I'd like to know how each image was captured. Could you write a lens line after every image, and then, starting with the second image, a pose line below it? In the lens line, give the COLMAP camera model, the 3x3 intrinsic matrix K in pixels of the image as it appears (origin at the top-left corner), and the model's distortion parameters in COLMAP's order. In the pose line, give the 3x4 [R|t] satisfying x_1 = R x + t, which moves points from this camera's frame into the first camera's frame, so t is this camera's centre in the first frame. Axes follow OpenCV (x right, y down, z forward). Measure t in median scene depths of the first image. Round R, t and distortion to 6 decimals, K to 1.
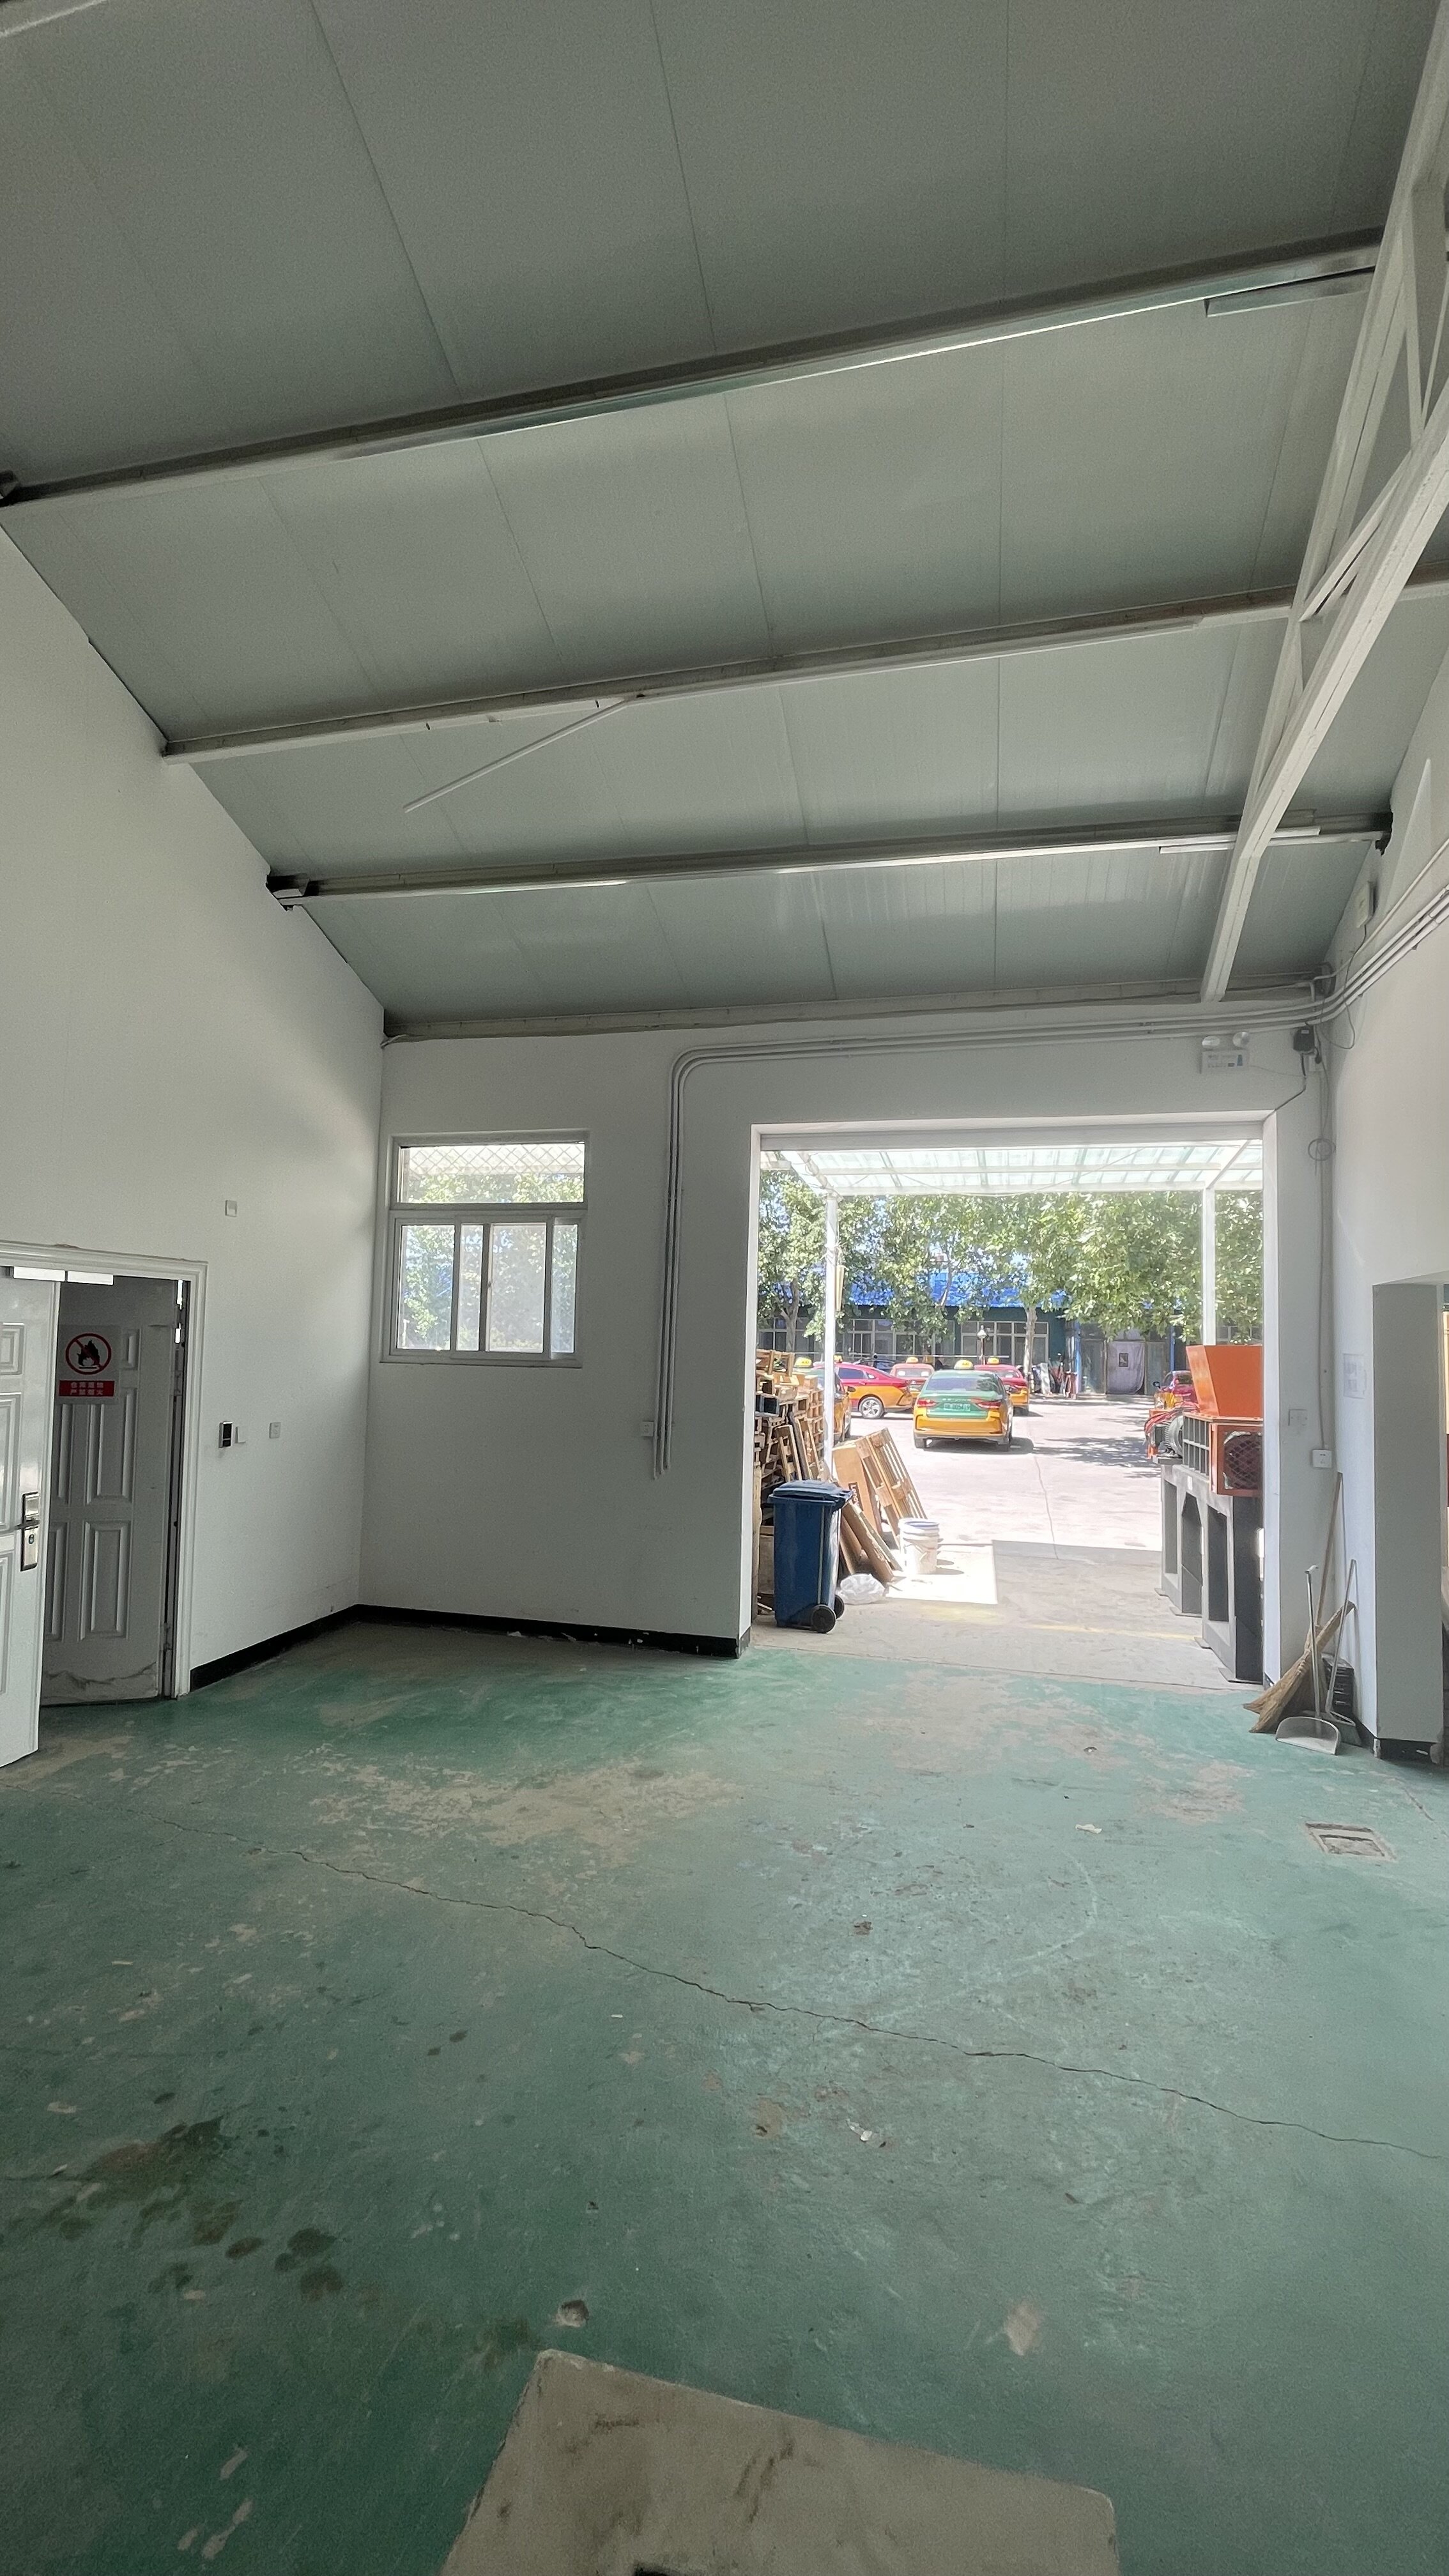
lens RADIAL K [[1038.5, 0, 736.0], [0, 1038.5, 1285.8], [0, 0, 1]] dist [-0.003751, 0.000442]
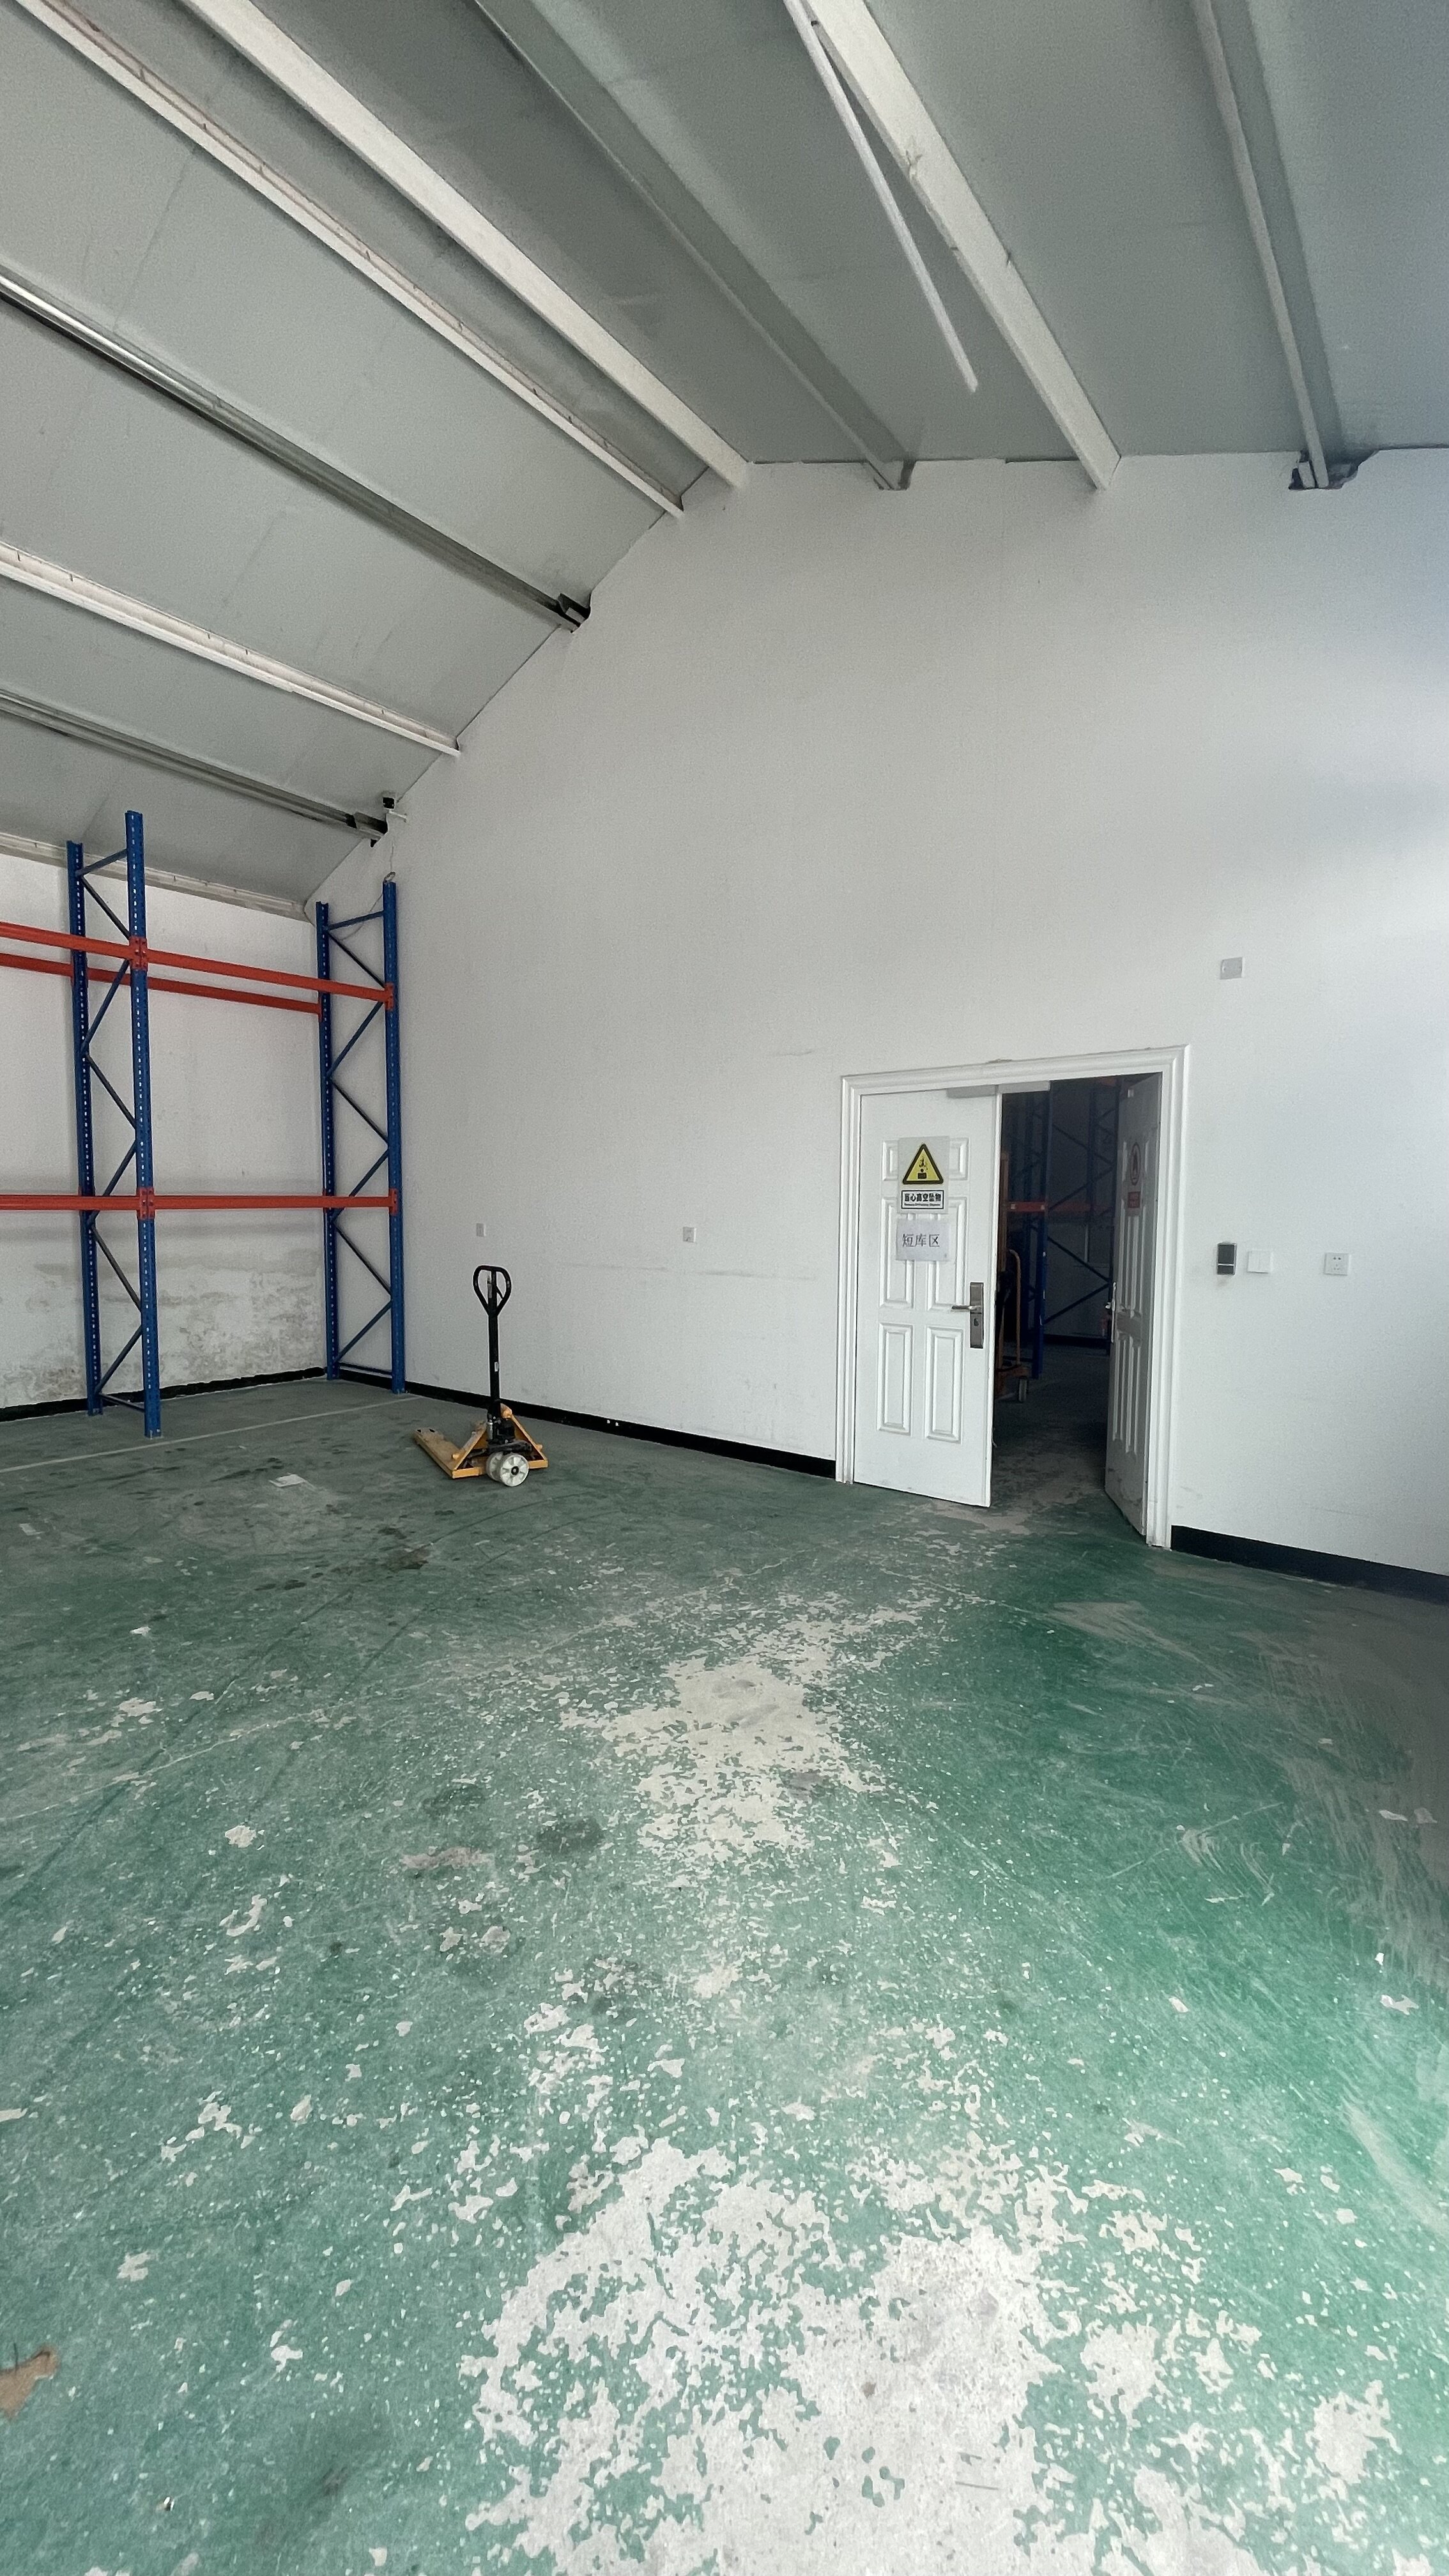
lens RADIAL K [[1038.5, 0, 739.4], [0, 1038.5, 1280.1], [0, 0, 1]] dist [-0.003751, 0.000442]
pose [[-0.404083, 0.043189, -0.913702, 0.475420], [0.035126, 0.998881, 0.031680, 0.148915], [0.914048, -0.019293, -0.405148, 1.207684]]
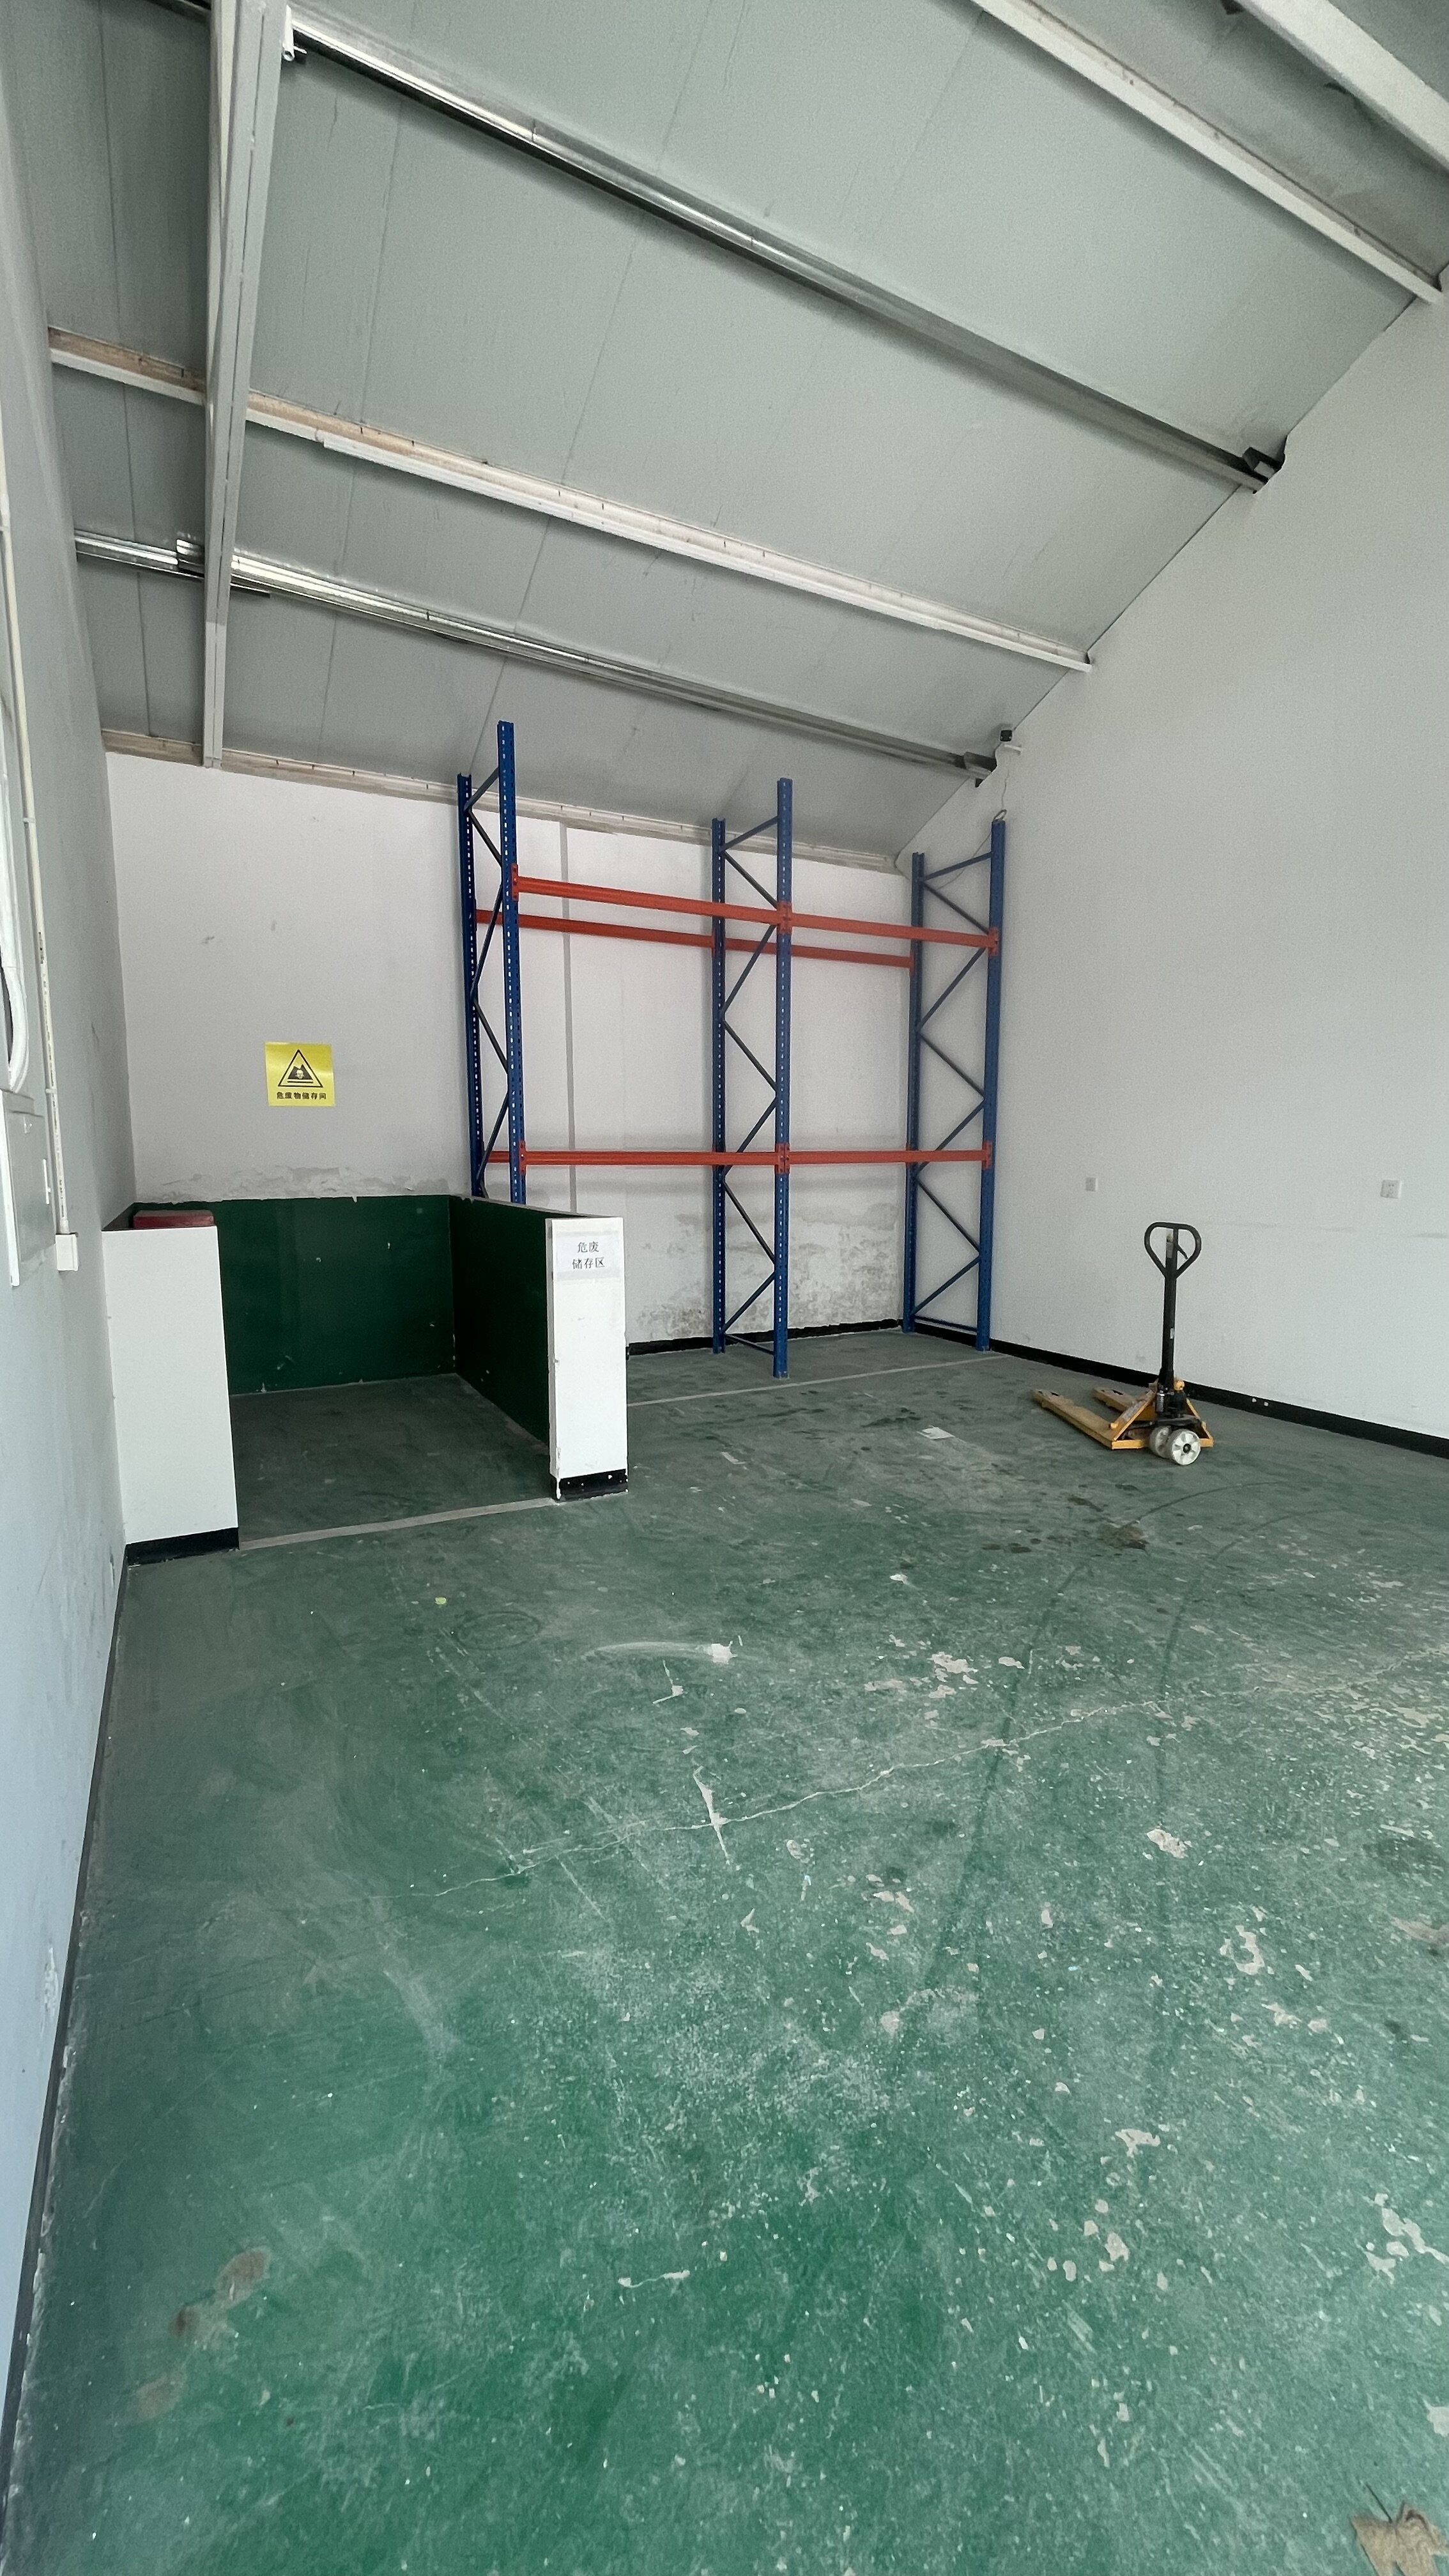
lens RADIAL K [[1038.5, 0, 741.0], [0, 1038.5, 1284.1], [0, 0, 1]] dist [-0.003751, 0.000442]
pose [[-0.737194, 0.060822, -0.672939, 0.568696], [0.023176, 0.997630, 0.064779, 0.143443], [0.675284, 0.032159, -0.736856, 0.957214]]
